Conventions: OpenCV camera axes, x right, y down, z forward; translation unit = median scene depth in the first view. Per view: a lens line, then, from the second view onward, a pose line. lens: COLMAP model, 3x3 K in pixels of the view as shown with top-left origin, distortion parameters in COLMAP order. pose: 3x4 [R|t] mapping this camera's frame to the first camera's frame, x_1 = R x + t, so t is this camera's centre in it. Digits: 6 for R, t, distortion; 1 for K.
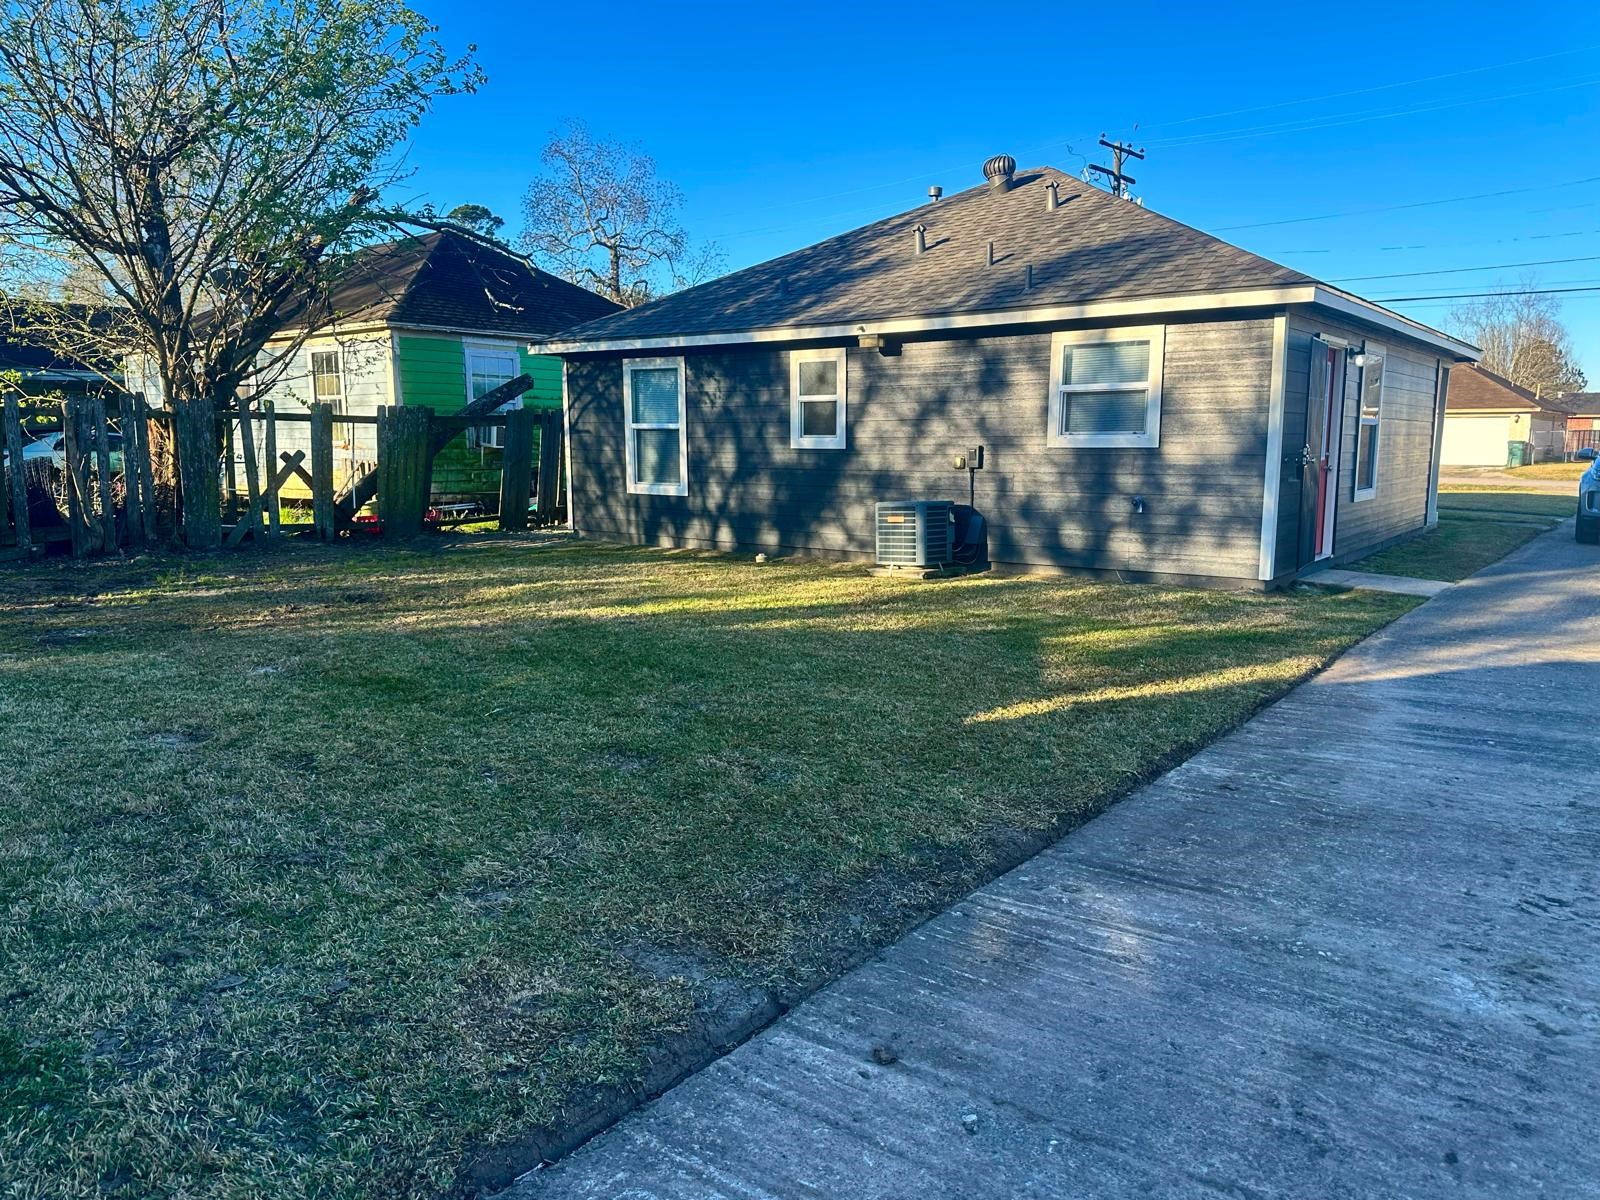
lens RADIAL K [[1117.4, 0, 806.5], [0, 1117.4, 592.0], [0, 0, 1]] dist [0.074151, -0.089374]
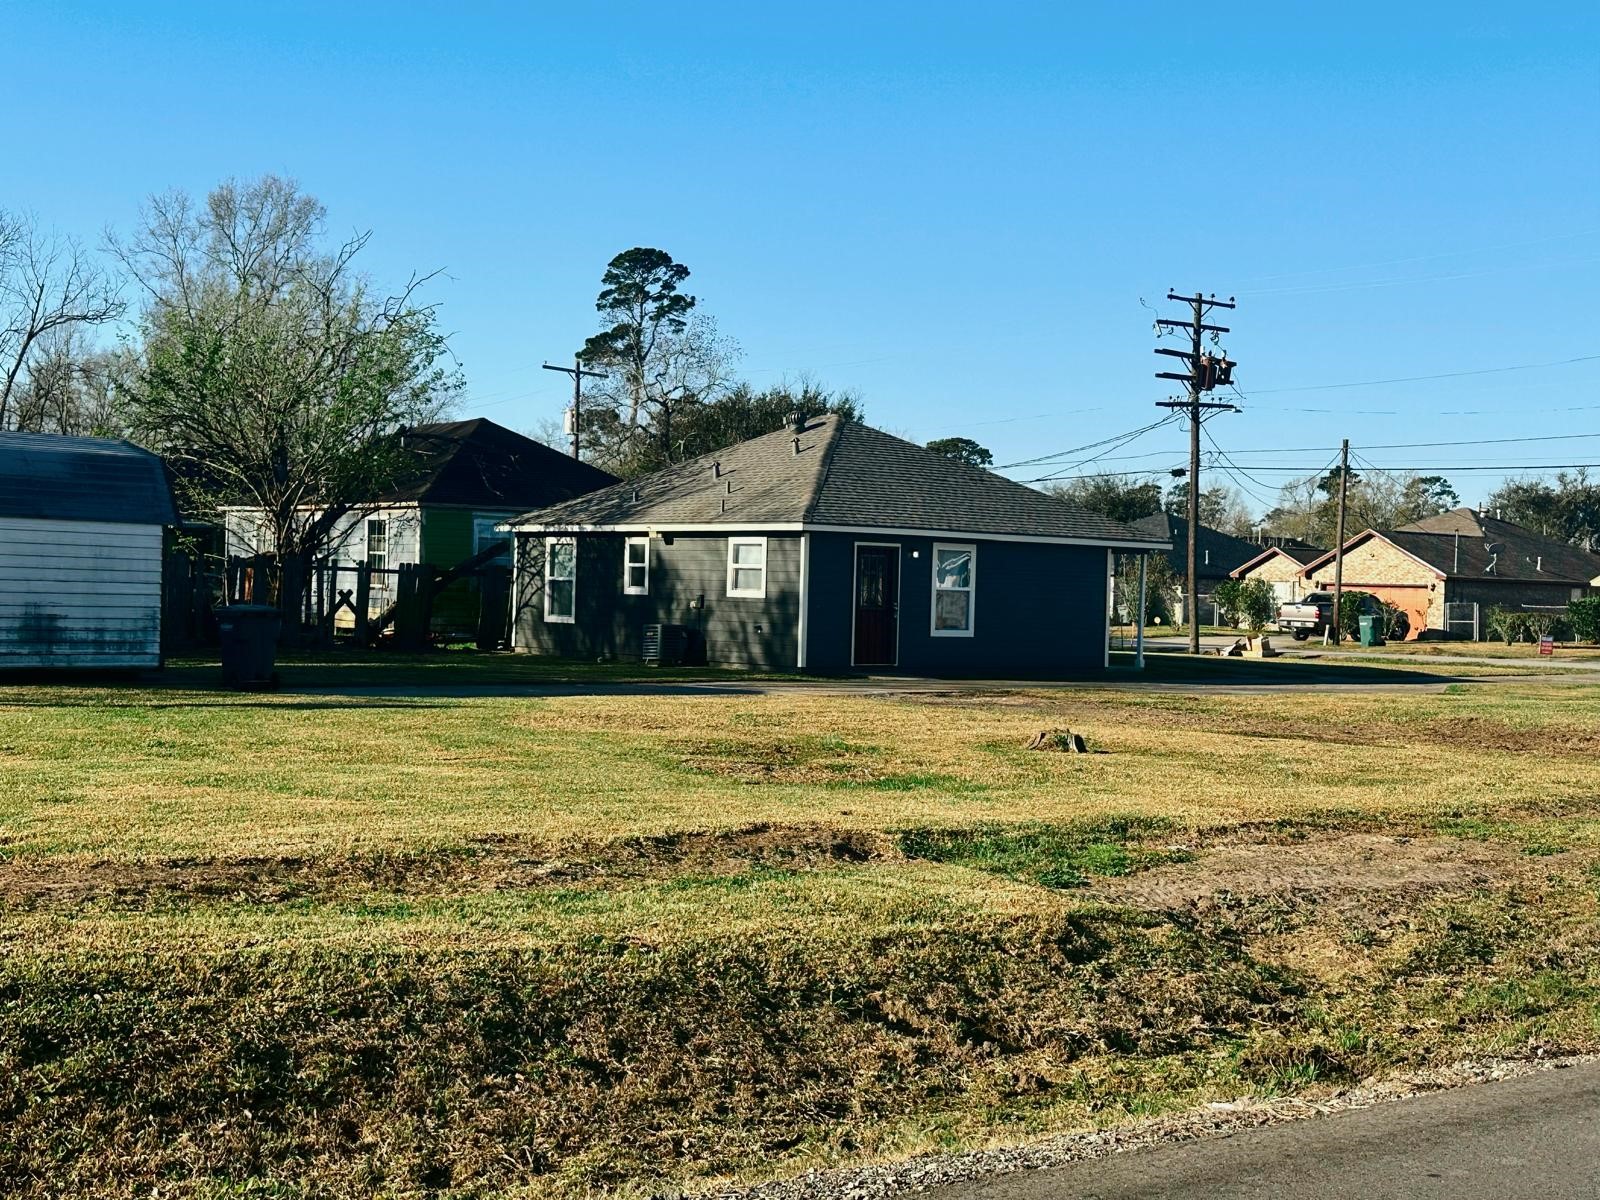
lens RADIAL K [[2066.9, 0, 800.0], [0, 2066.9, 600.0], [0, 0, 1]] dist [0.150822, -0.014366]
pose [[0.975147, 0.028339, -0.219740, 0.807447], [-0.057785, 0.989991, -0.128759, 0.228145], [0.213892, 0.138256, 0.967024, -1.682445]]
